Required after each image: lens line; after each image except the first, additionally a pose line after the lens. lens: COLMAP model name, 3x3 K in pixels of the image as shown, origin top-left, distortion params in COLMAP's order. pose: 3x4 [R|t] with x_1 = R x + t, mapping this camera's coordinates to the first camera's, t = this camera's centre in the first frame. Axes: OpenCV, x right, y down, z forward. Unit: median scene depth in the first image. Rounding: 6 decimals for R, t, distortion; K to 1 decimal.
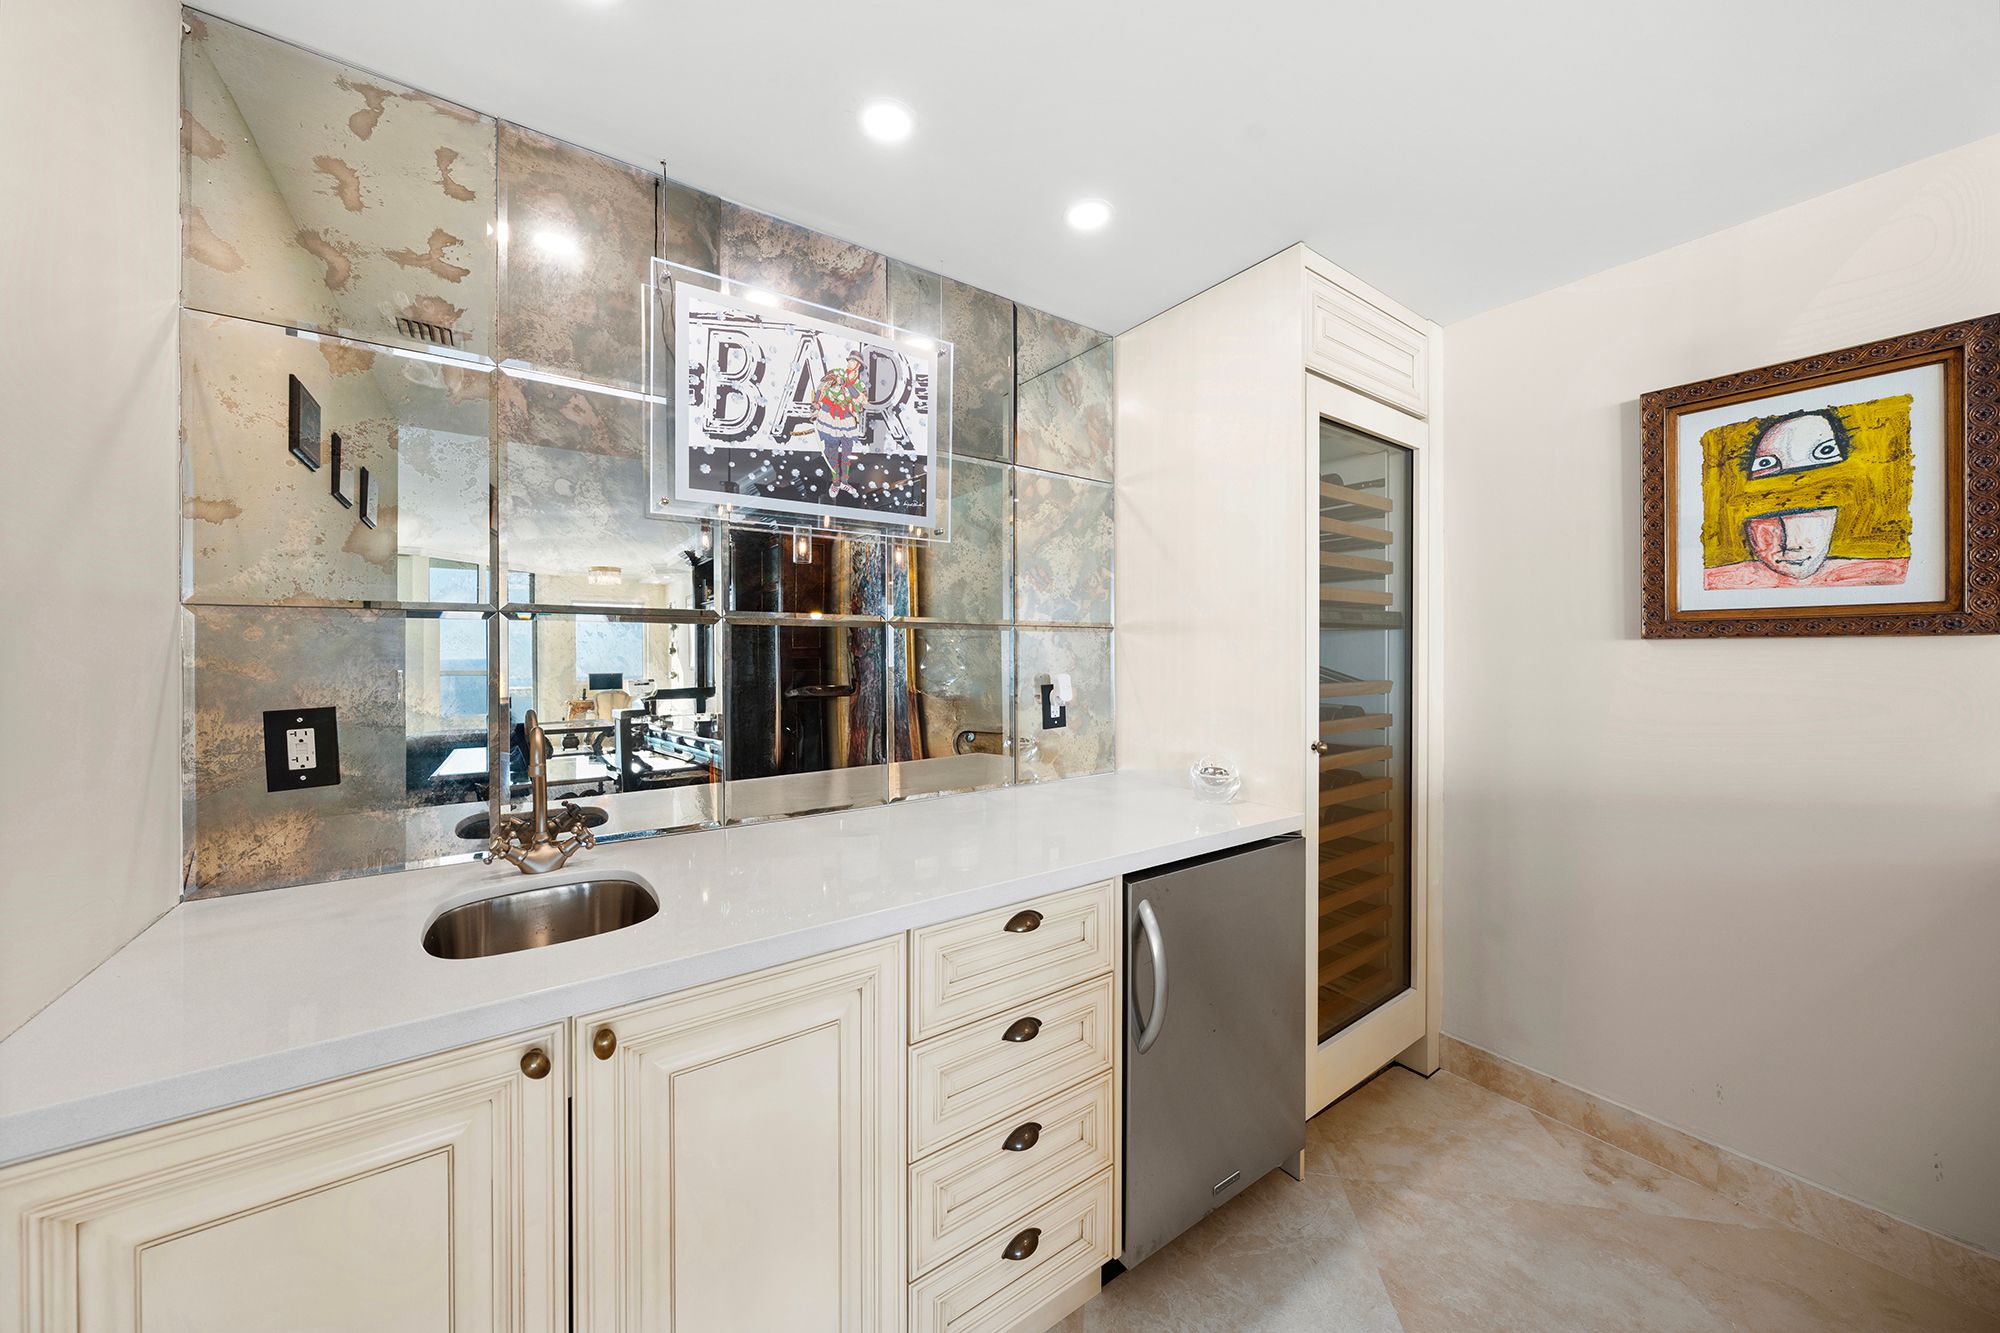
lens RADIAL K [[700.3, 0, 993.9], [0, 700.3, 655.3], [0, 0, 1]] dist [-0.001654, -0.000039]
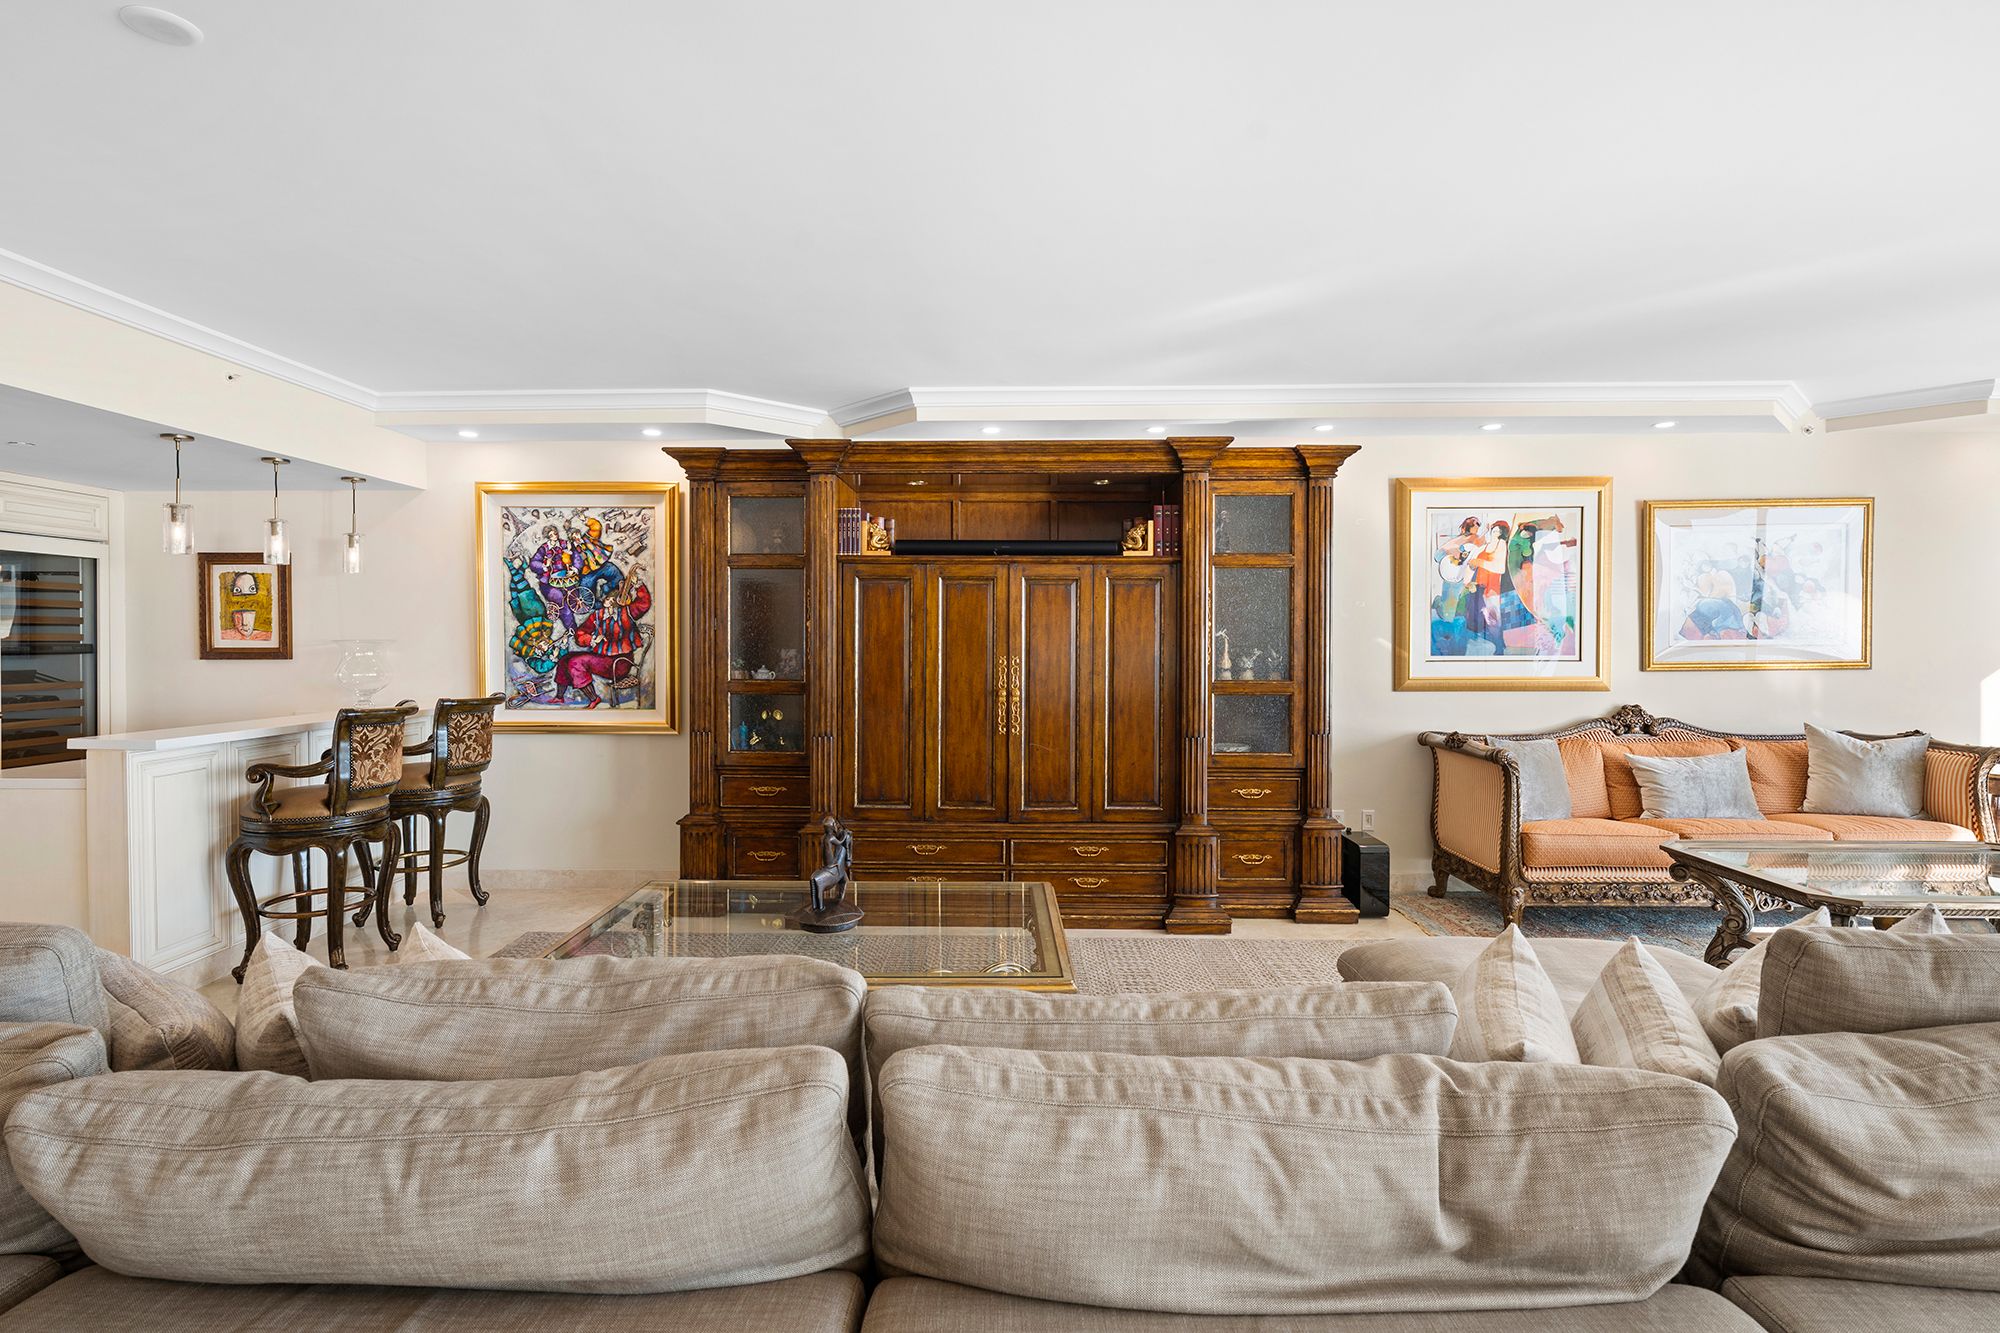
lens RADIAL K [[996.3, 0, 989.7], [0, 996.3, 646.2], [0, 0, 1]] dist [-0.003513, -0.002927]
pose [[0.591271, -0.004674, 0.806459, -0.168508], [0.000885, 0.999986, 0.005147, -0.089813], [-0.806472, -0.002330, 0.591267, -3.234346]]
